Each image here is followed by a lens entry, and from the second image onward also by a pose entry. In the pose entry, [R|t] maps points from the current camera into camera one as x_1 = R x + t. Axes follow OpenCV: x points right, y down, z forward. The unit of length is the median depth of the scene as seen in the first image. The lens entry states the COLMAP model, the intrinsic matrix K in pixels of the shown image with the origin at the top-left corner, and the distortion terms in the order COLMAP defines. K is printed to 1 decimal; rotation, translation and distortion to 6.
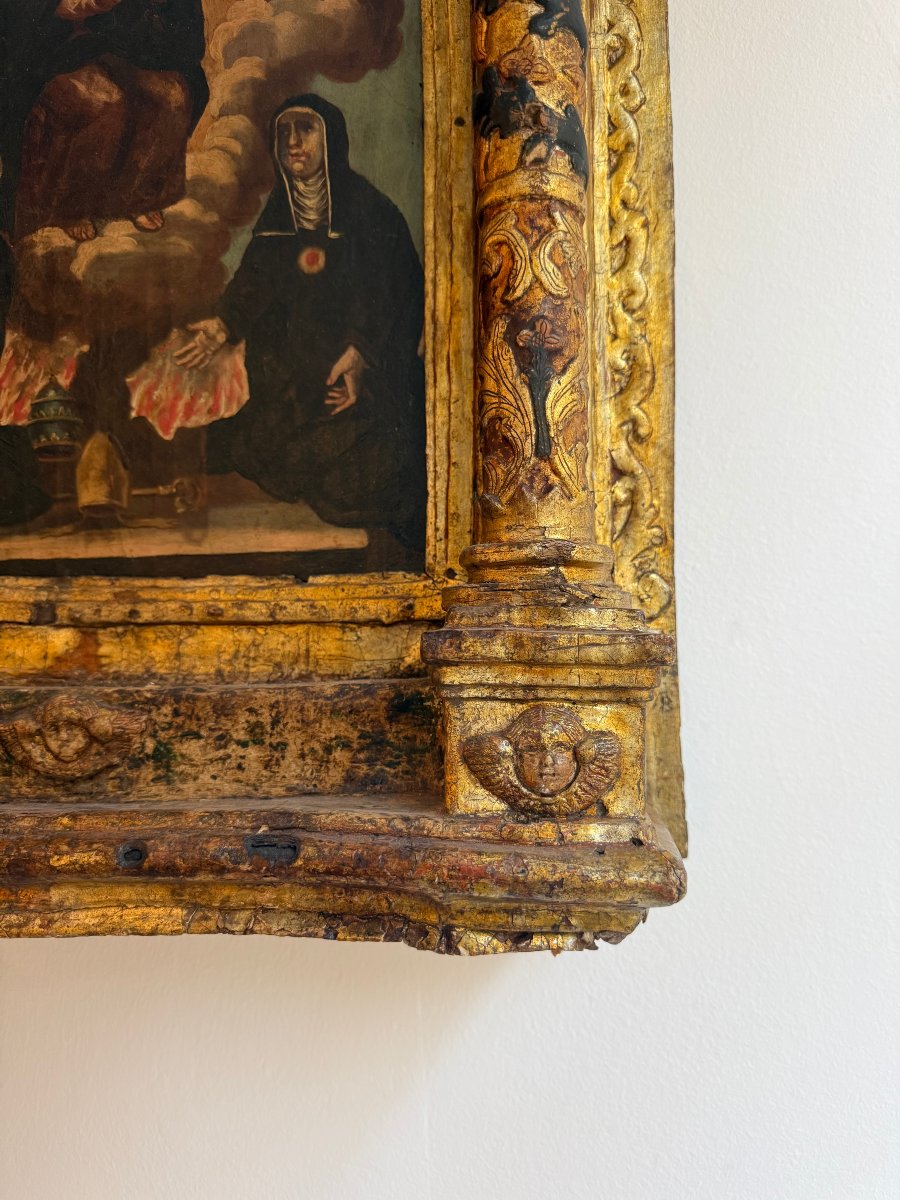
lens RADIAL K [[864.2, 0, 450.0], [0, 864.2, 600.0], [0, 0, 1]] dist [0.060674, -0.122622]
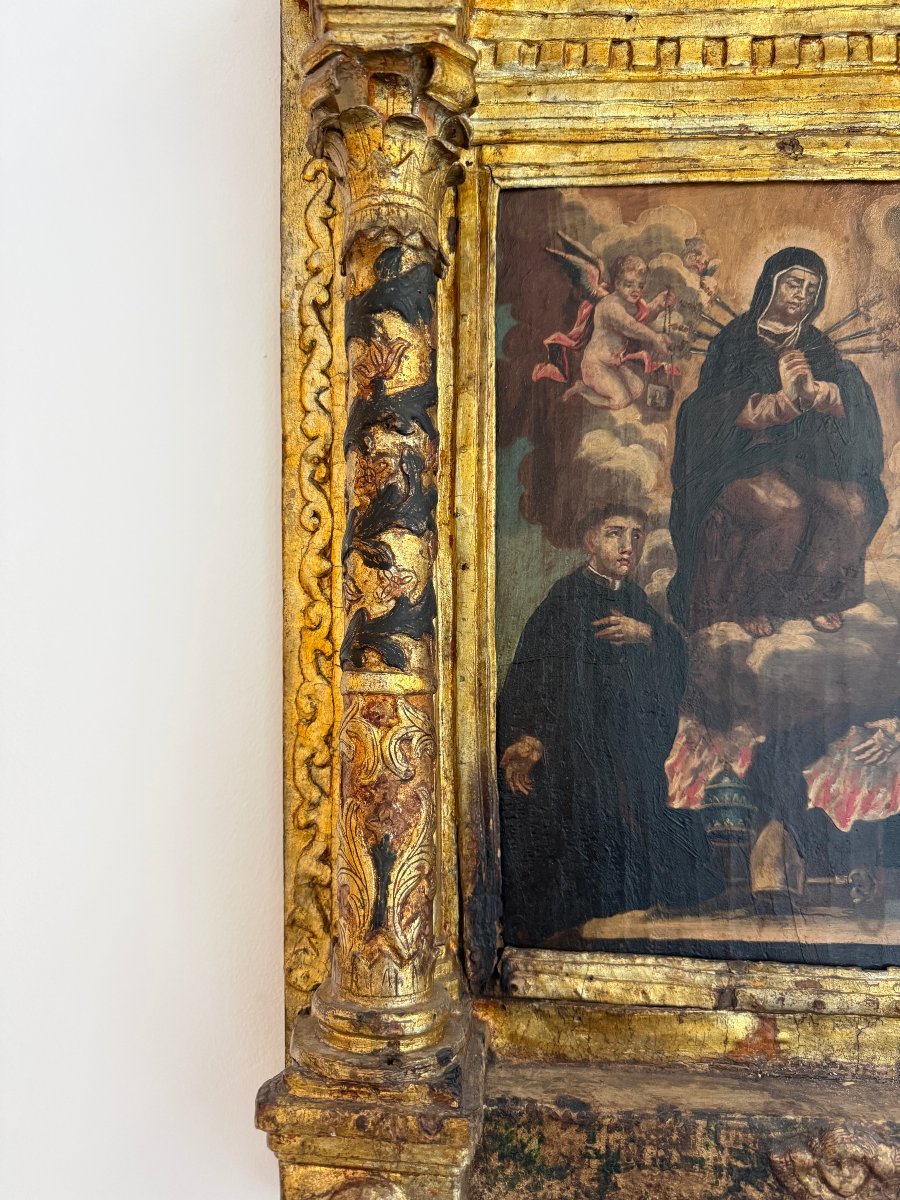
lens RADIAL K [[844.9, 0, 442.0], [0, 844.9, 600.2], [0, 0, 1]] dist [0.047491, -0.092402]
pose [[0.999164, 0.021072, -0.035036, -0.795324], [-0.023314, 0.997621, -0.064869, -0.392678], [0.033586, 0.065631, 0.997279, -0.049000]]
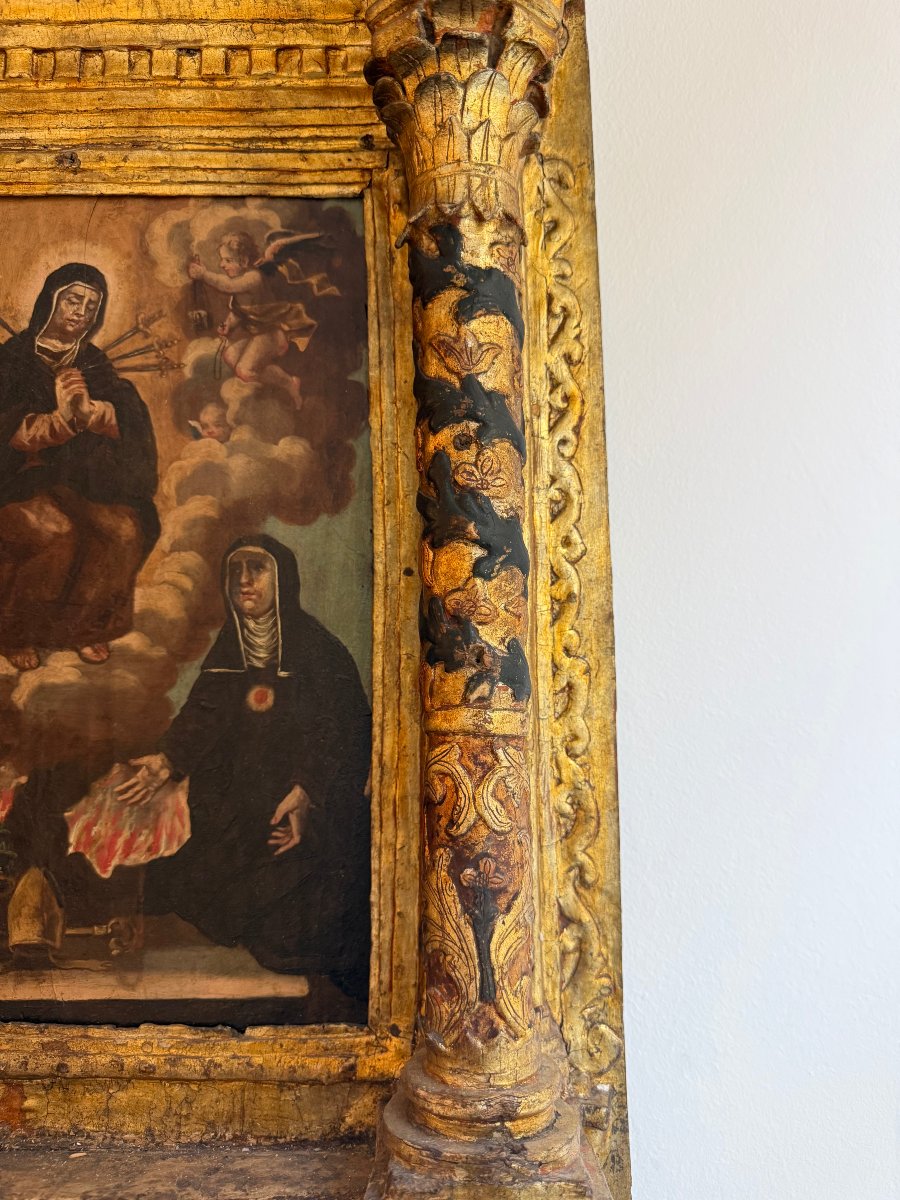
lens RADIAL K [[864.2, 0, 450.0], [0, 864.2, 600.0], [0, 0, 1]] dist [0.060674, -0.122622]
pose [[0.998616, 0.009135, 0.051797, 0.007782], [-0.003244, 0.993626, -0.112682, -0.393400], [-0.052496, 0.112358, 0.992280, -0.018972]]
